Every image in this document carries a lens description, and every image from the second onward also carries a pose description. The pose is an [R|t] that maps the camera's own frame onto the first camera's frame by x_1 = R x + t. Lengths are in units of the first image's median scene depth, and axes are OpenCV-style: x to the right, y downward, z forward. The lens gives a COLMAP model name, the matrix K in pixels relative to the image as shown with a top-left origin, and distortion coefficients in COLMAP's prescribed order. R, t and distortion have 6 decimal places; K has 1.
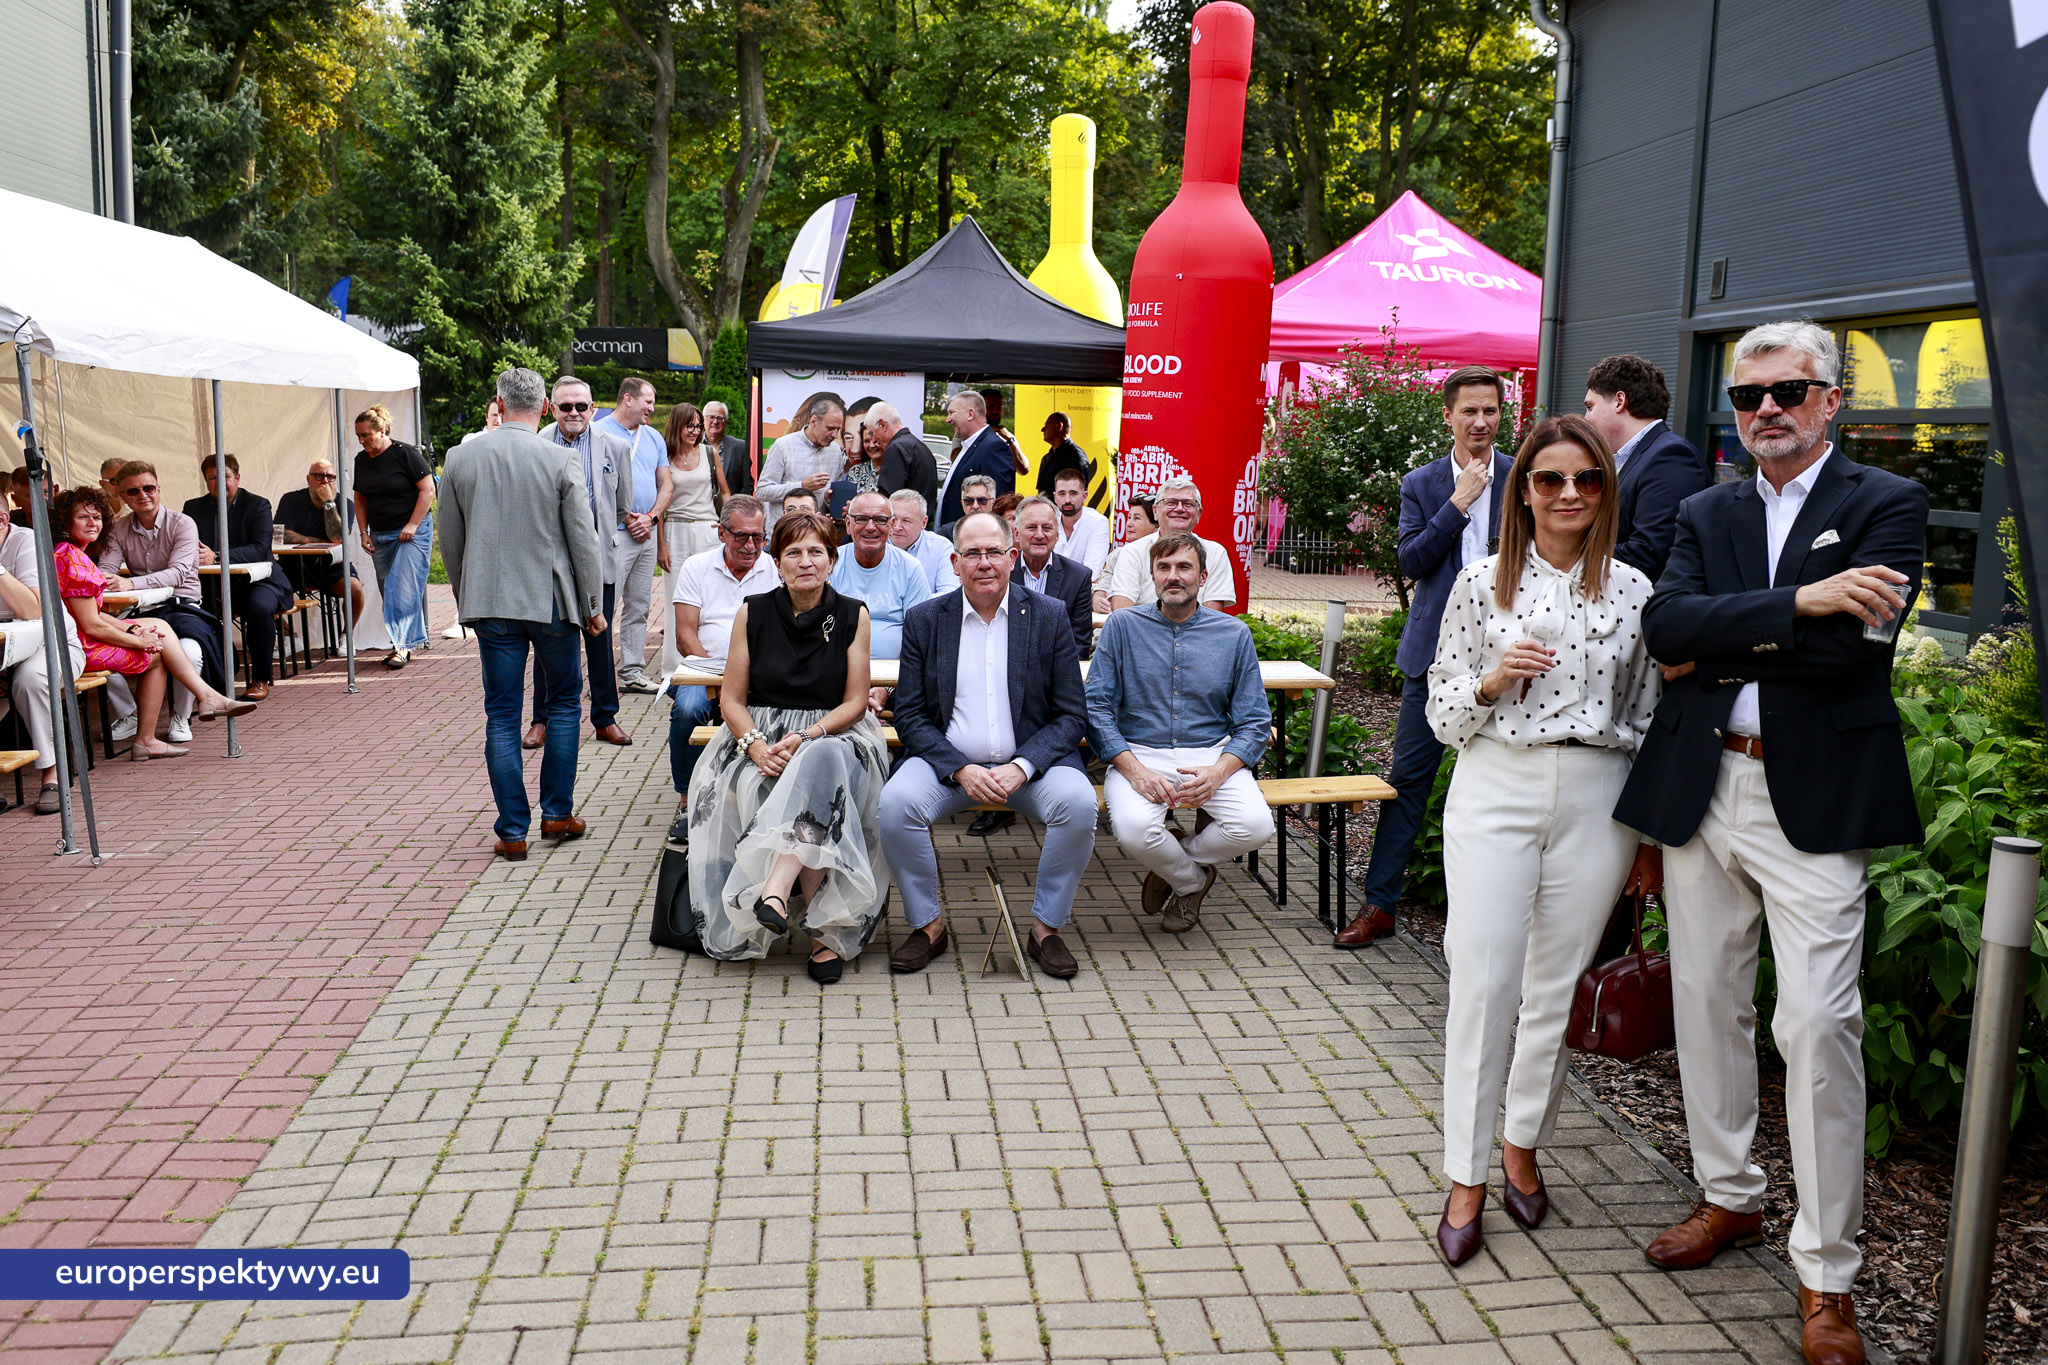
lens RADIAL K [[1712.0, 0, 1037.5], [0, 1712.0, 682.3], [0, 0, 1]] dist [0.036659, -0.012023]
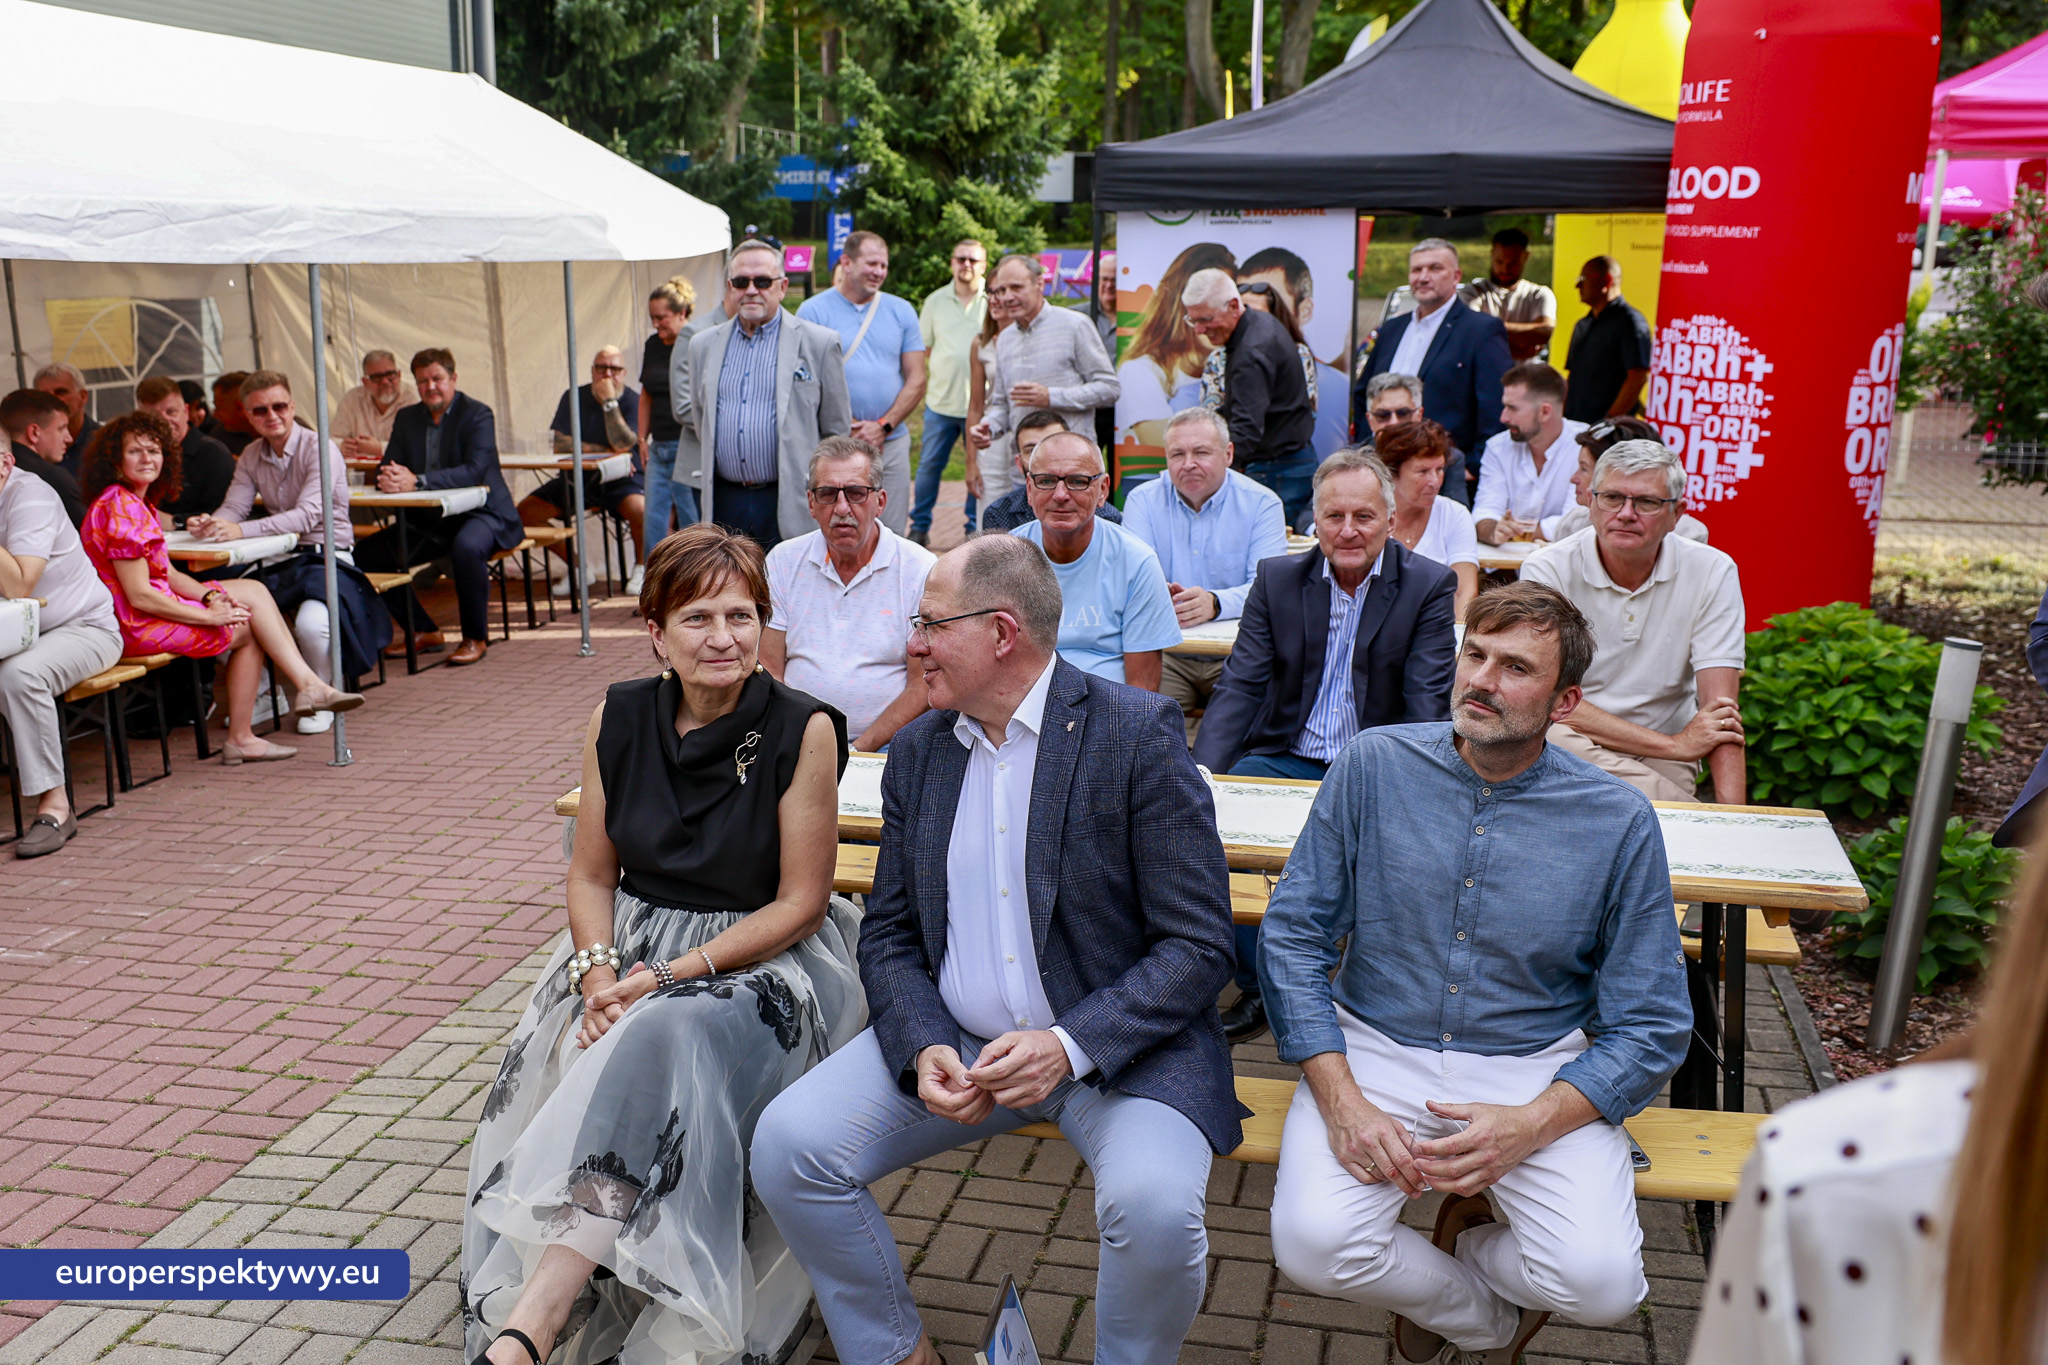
lens RADIAL K [[1997.6, 0, 947.1], [0, 1997.6, 652.2], [0, 0, 1]] dist [-0.002653, 0.000000]
pose [[0.935022, 0.042313, -0.352056, 0.069894], [-0.026684, 0.998436, 0.049130, -0.045540], [0.353585, -0.036543, 0.934688, 0.230264]]
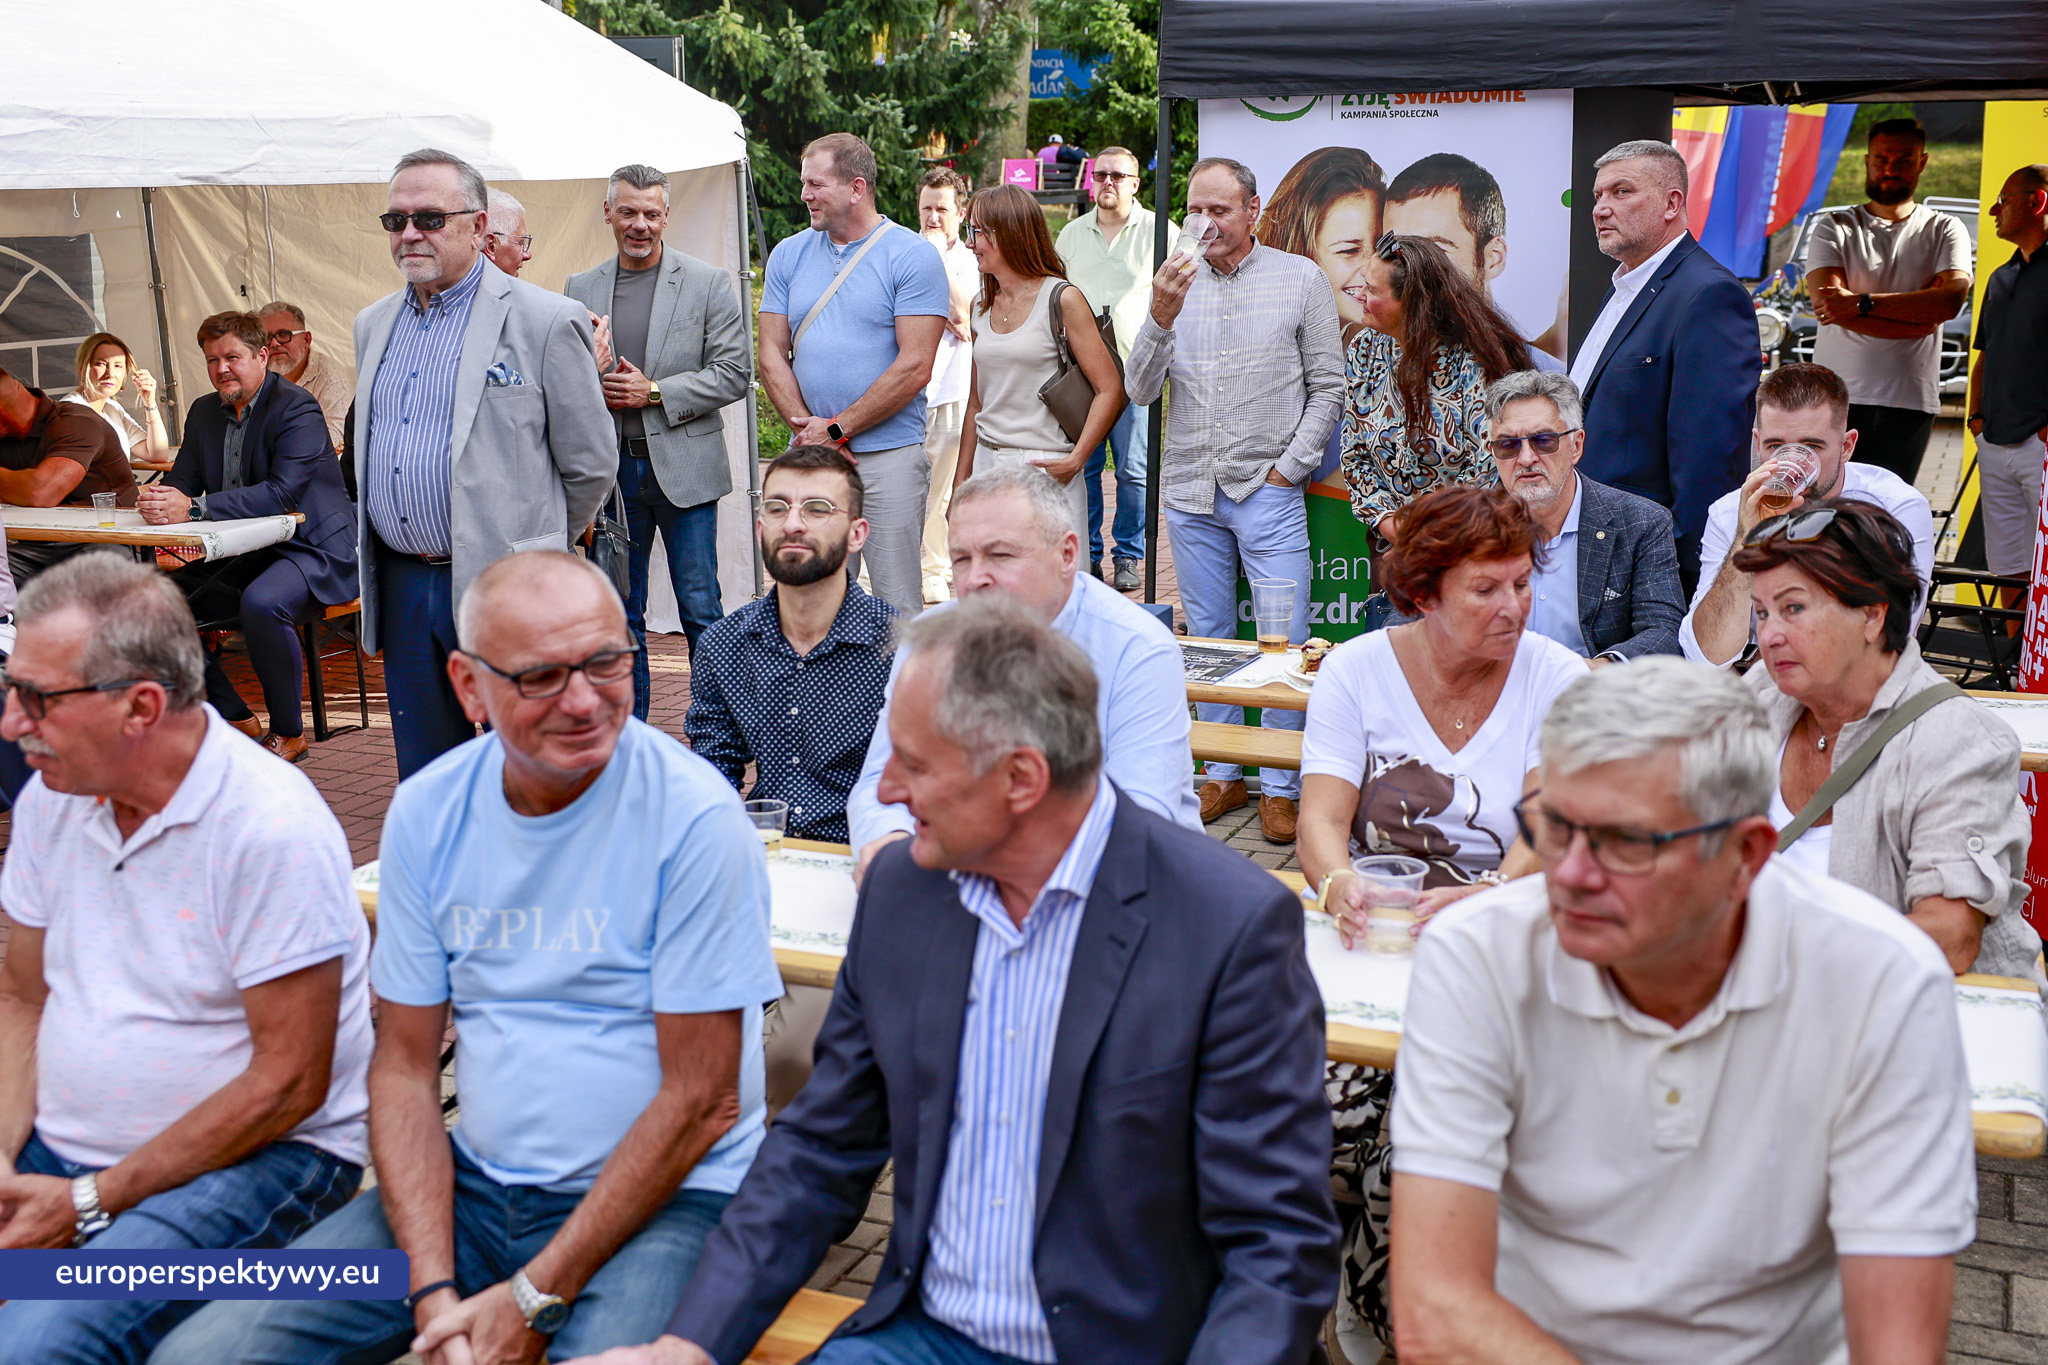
lens RADIAL K [[2329.6, 0, 1014.3], [0, 2329.6, 678.0], [0, 0, 1]] dist [-0.017336, 0.000000]
pose [[0.875500, 0.070540, -0.478042, 0.096966], [-0.040492, 0.996518, 0.072888, -0.080960], [0.481519, -0.044457, 0.875307, 0.475949]]
